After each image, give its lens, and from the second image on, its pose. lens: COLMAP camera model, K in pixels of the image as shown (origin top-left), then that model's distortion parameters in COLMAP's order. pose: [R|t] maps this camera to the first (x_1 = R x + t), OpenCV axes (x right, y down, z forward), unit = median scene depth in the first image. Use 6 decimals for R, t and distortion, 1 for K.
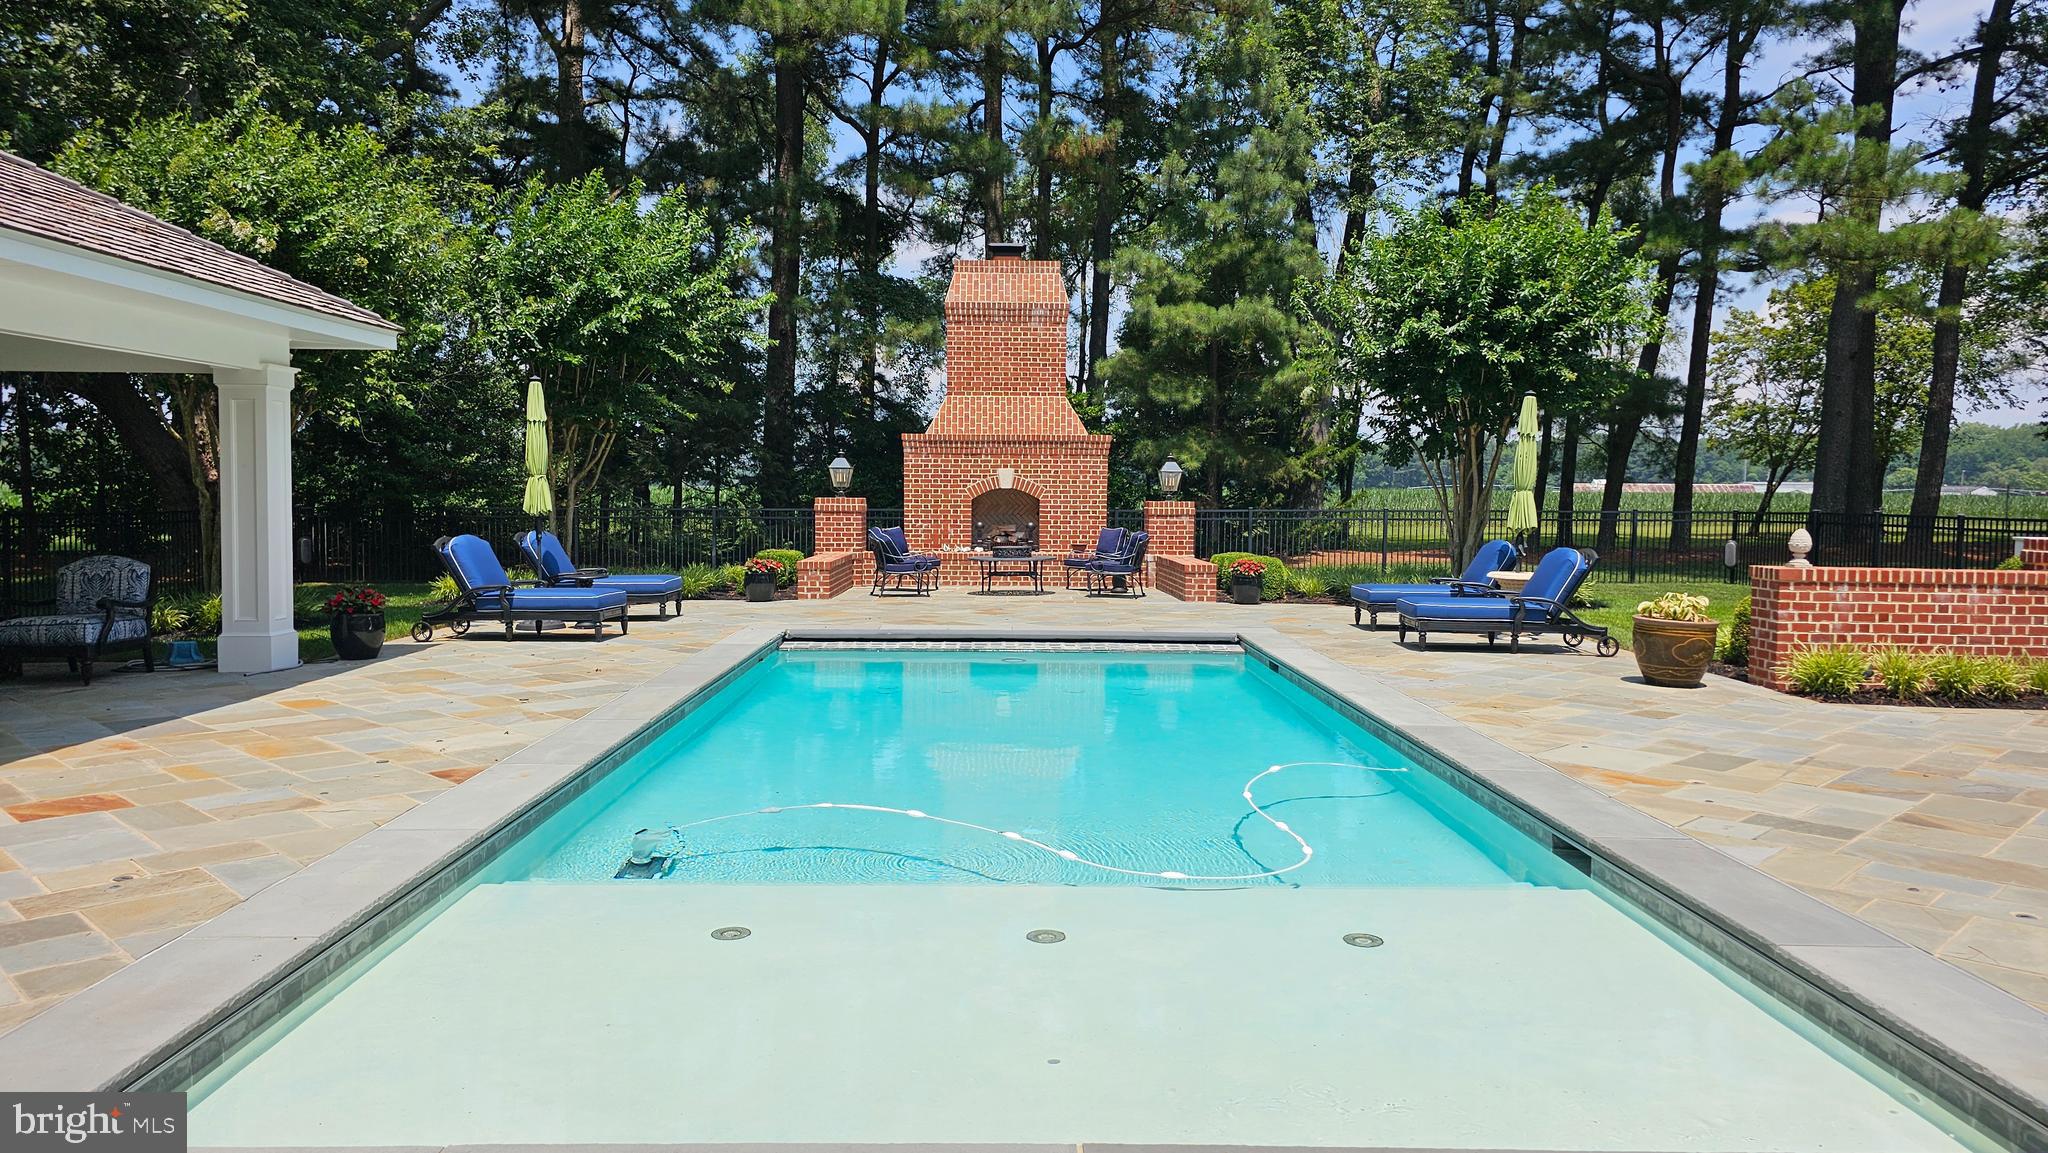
lens RADIAL K [[1377.2, 0, 996.5], [0, 1377.2, 563.9], [0, 0, 1]] dist [0.055460, -0.044215]
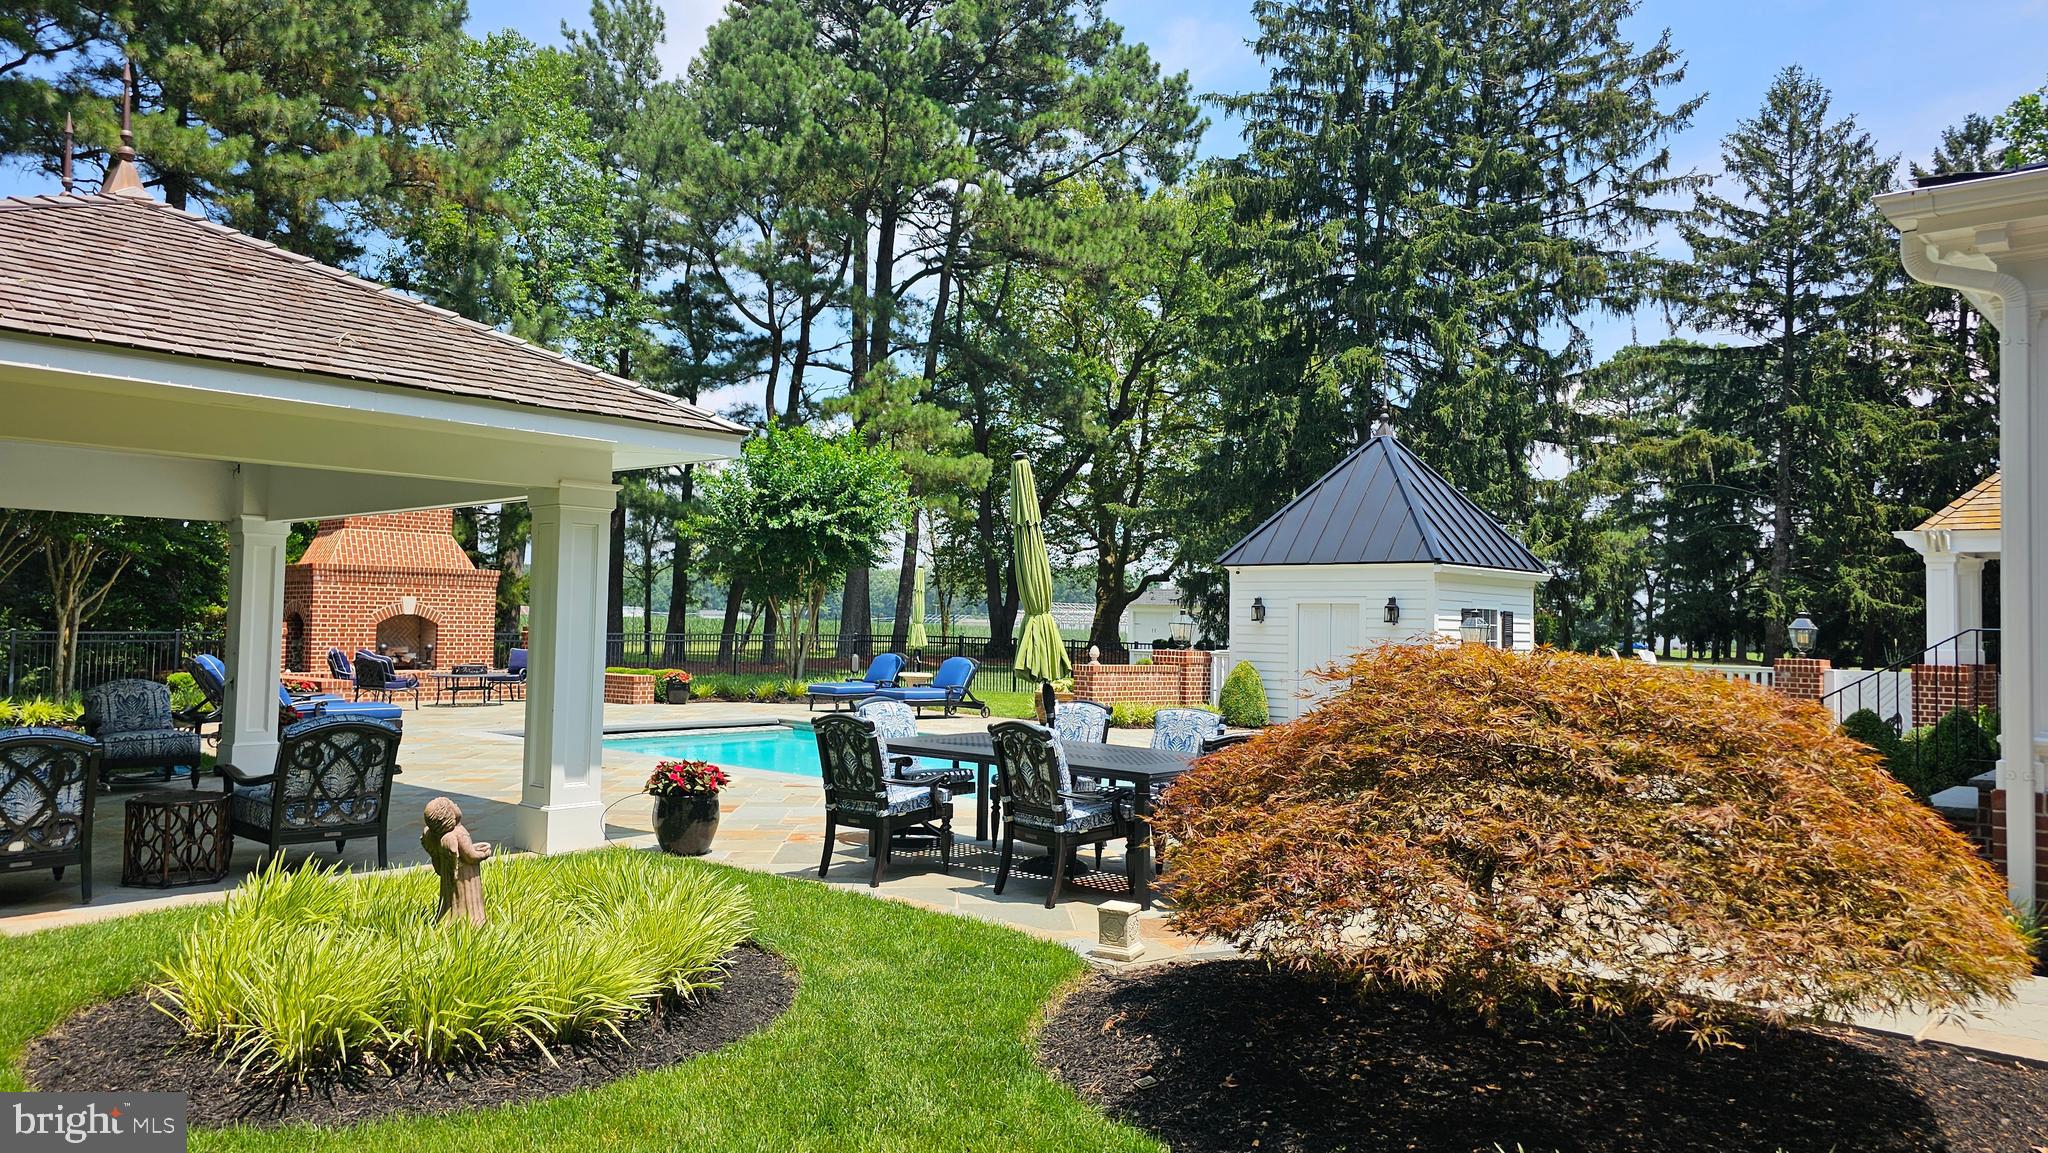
lens RADIAL K [[1377.2, 0, 1000.8], [0, 1377.2, 568.0], [0, 0, 1]] dist [0.055460, -0.044215]
pose [[0.692891, 0.036160, 0.720135, -0.485695], [0.023704, 0.997060, -0.072873, 0.001760], [-0.720652, 0.067563, 0.689997, -0.142238]]
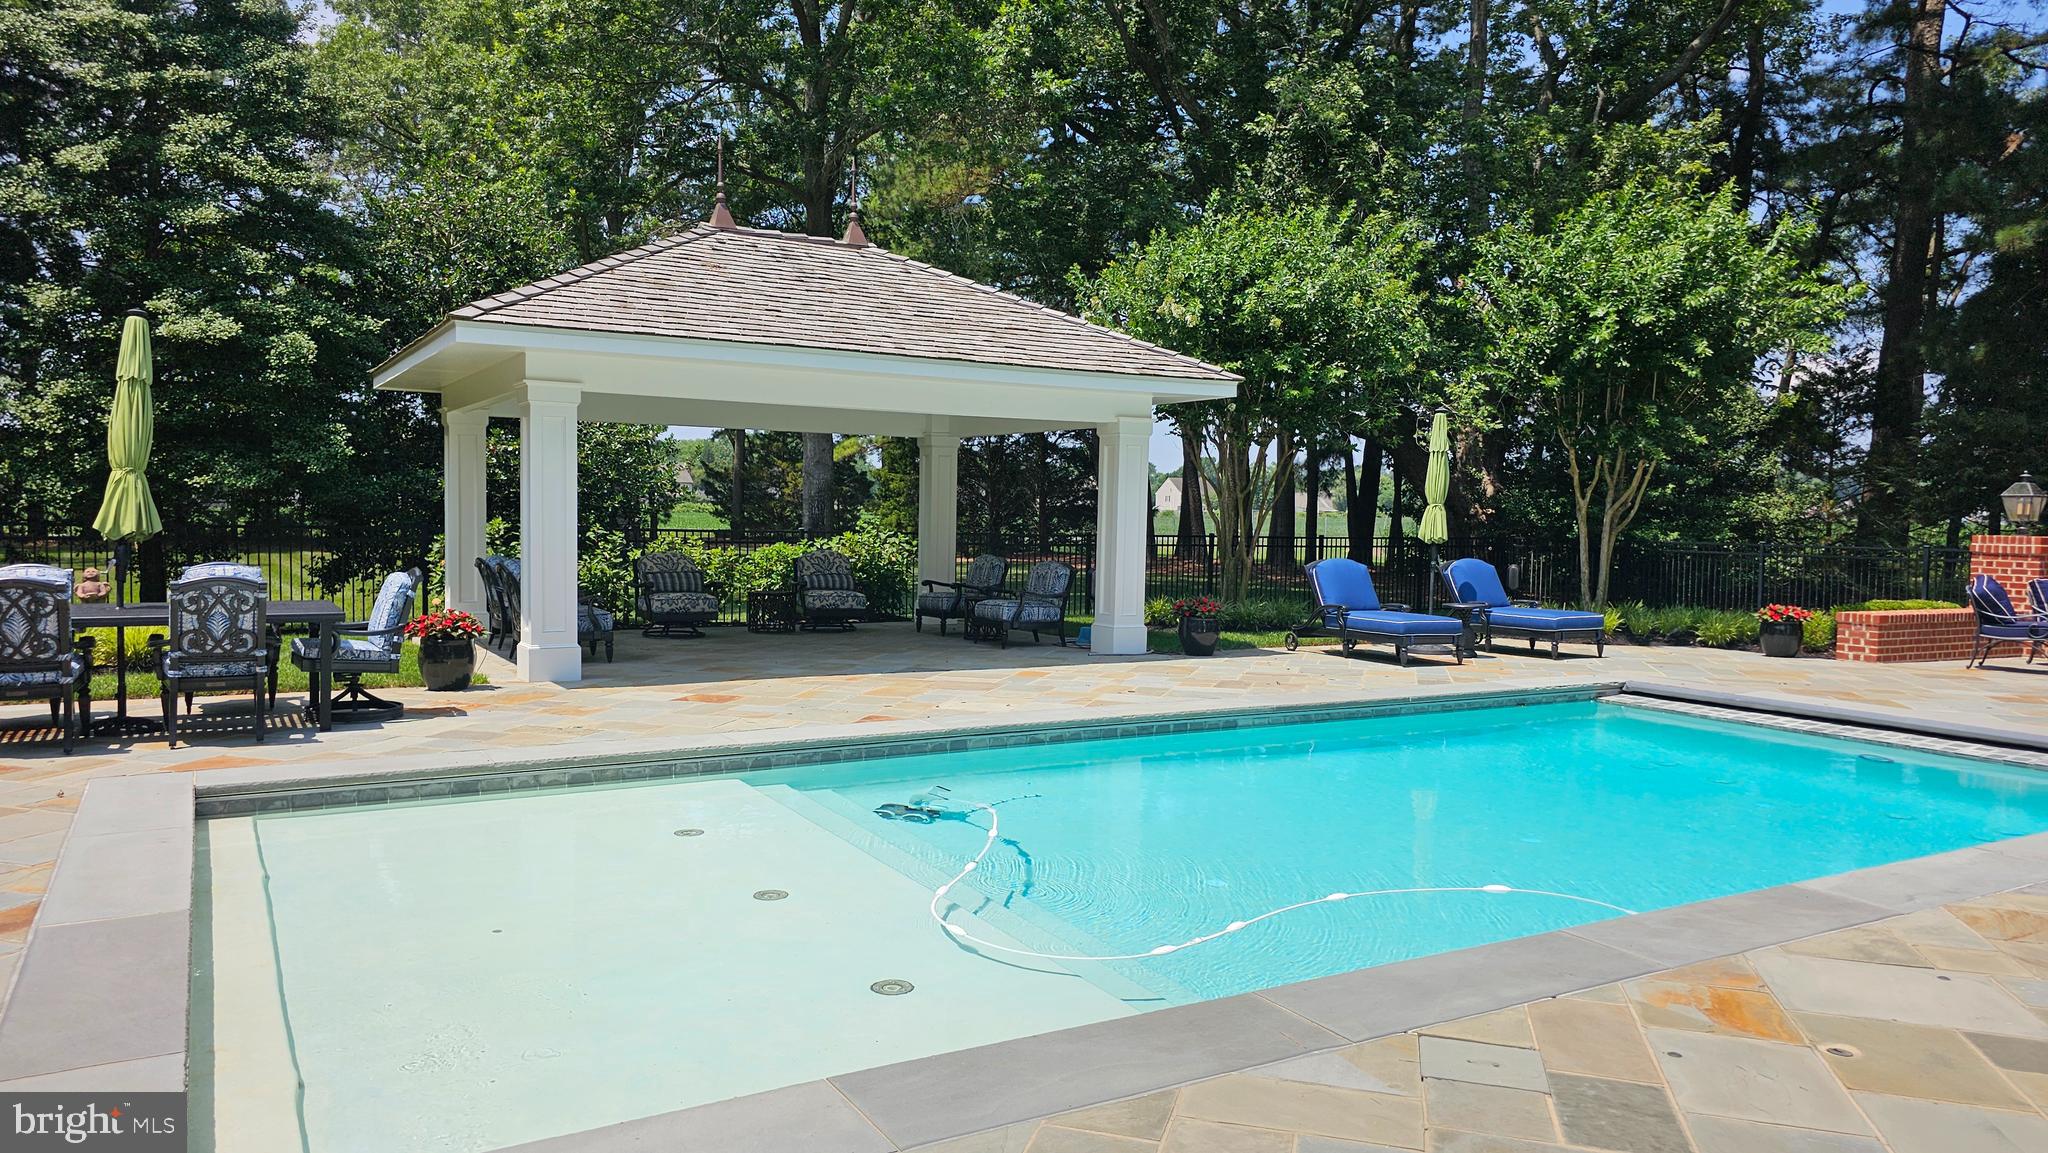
lens RADIAL K [[1377.2, 0, 1024.6], [0, 1377.2, 575.4], [0, 0, 1]] dist [0.055460, -0.044215]
pose [[0.498377, 0.048425, -0.865607, 0.284072], [-0.062444, 0.997851, 0.019871, -0.008604], [0.864709, 0.044148, 0.500330, 0.150162]]
